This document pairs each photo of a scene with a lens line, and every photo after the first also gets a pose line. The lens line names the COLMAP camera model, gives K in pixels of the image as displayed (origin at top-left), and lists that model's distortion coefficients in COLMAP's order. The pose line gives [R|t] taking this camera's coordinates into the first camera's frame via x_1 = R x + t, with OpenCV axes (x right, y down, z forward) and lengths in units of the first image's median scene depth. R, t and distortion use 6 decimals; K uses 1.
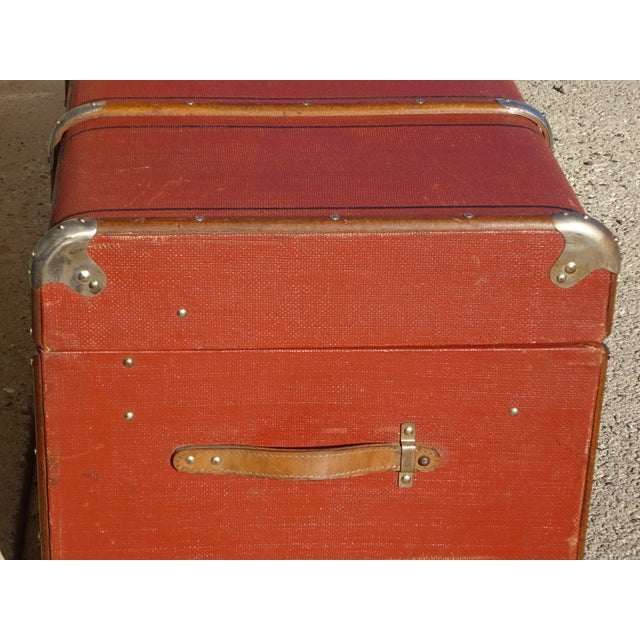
lens RADIAL K [[1010.4, 0, 320.0], [0, 1010.4, 320.0], [0, 0, 1]] dist [0.043095, -0.082034]
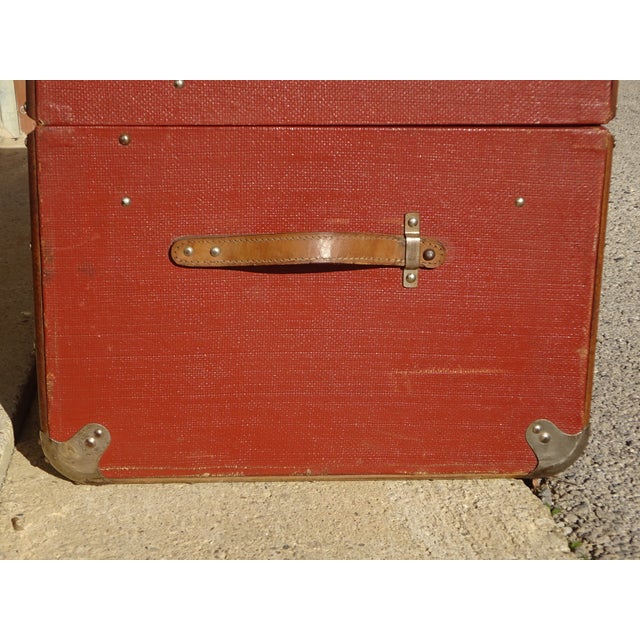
lens RADIAL K [[866.7, 0, 320.0], [0, 866.7, 320.0], [0, 0, 1]] dist [0.002656, 0.009576]
pose [[0.999910, -0.013379, -0.001299, -0.001986], [0.013159, 0.994013, -0.108464, 0.292681], [0.002742, 0.108437, 0.994099, 0.178368]]
